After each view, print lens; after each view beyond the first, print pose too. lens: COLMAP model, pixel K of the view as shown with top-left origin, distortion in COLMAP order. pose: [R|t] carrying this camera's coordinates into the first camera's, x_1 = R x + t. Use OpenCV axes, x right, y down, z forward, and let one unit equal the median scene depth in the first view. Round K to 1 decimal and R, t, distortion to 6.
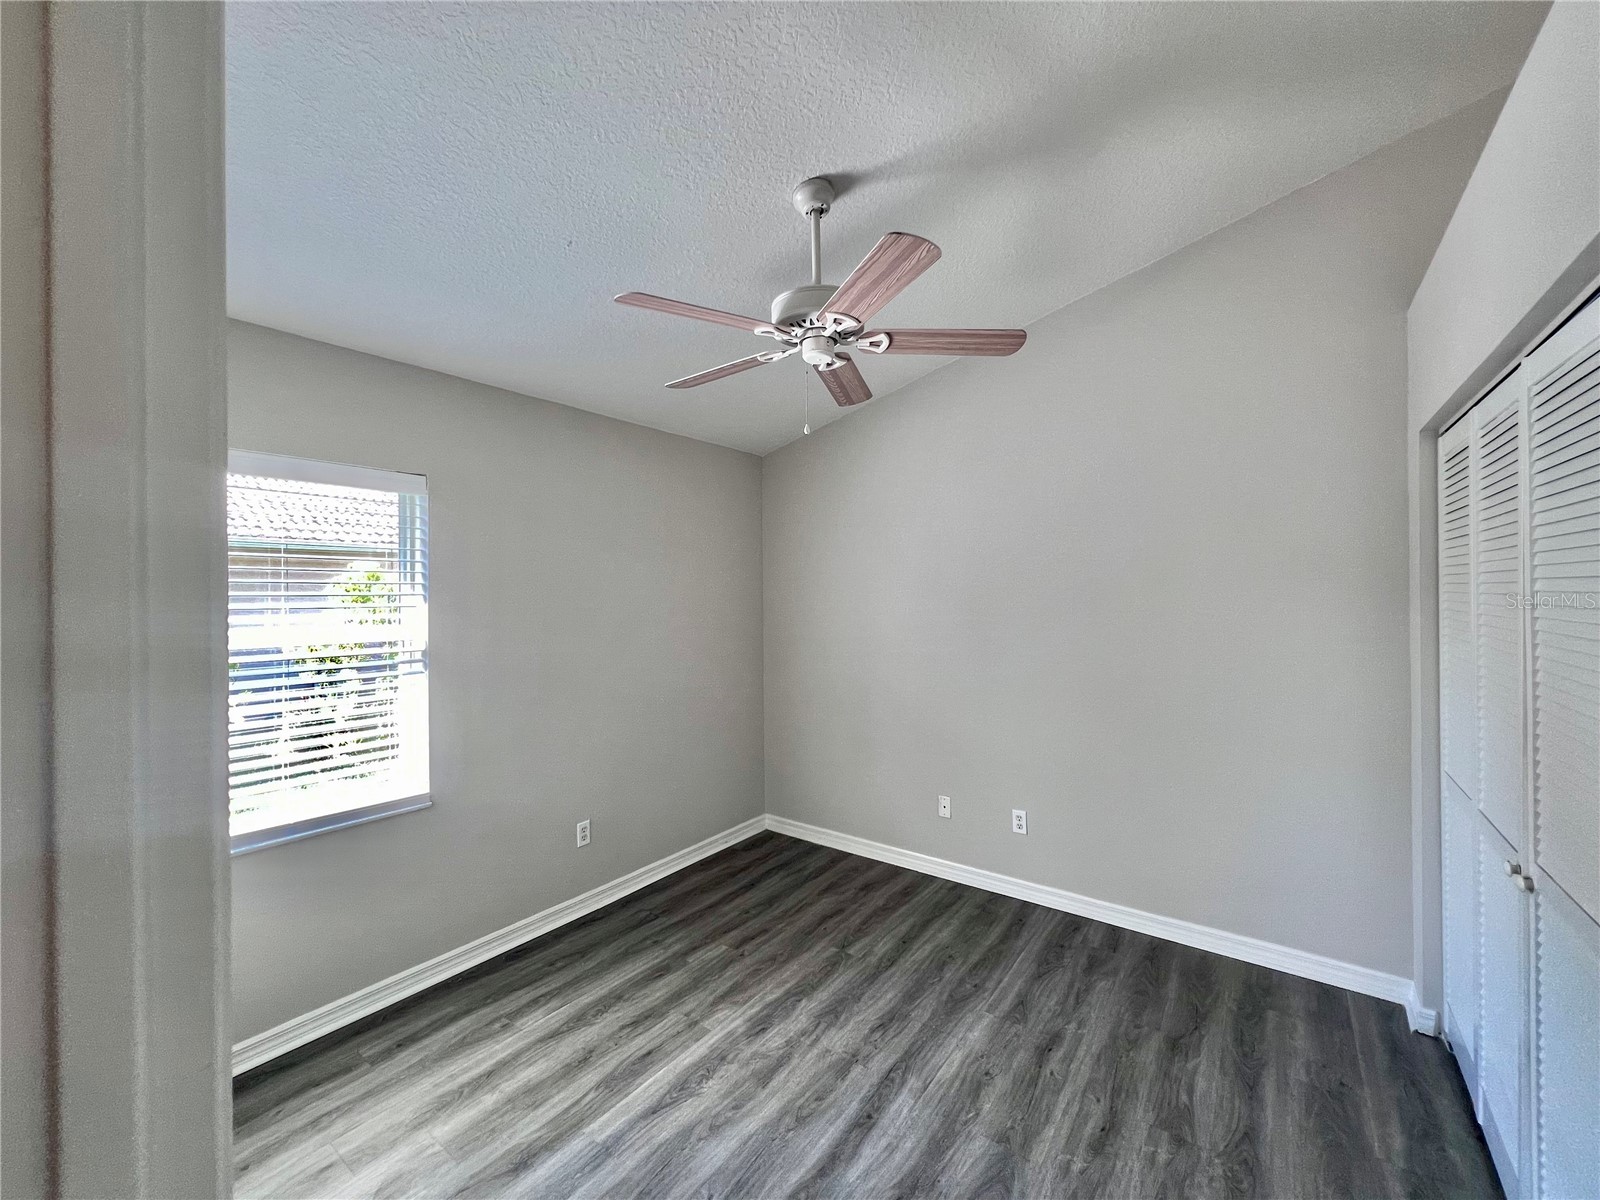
lens RADIAL K [[642.3, 0, 798.5], [0, 642.3, 591.4], [0, 0, 1]] dist [-0.005174, 0.001467]
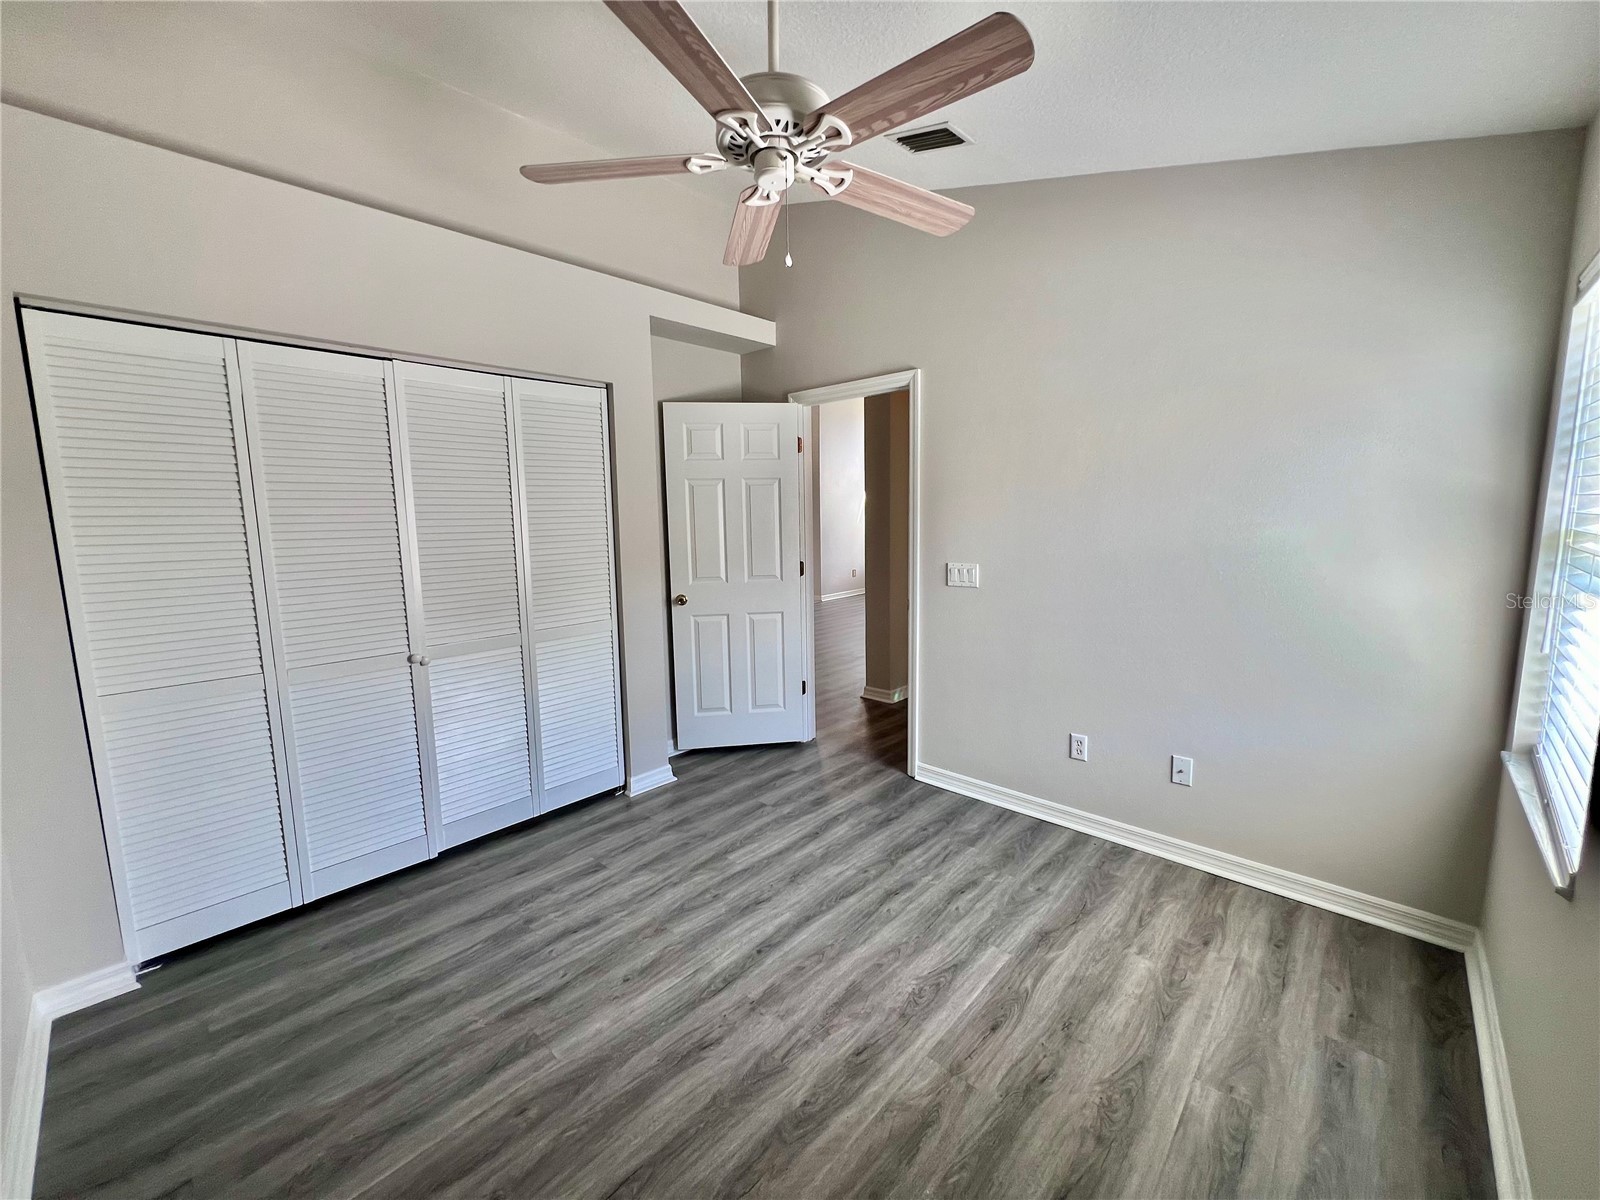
lens RADIAL K [[640.8, 0, 798.1], [0, 640.8, 596.8], [0, 0, 1]] dist [-0.004604, 0.001364]
pose [[-0.993801, 0.010011, 0.110725, -0.078434], [0.024209, 0.991525, 0.127641, 0.049776], [-0.108509, 0.129530, -0.985620, 1.792975]]
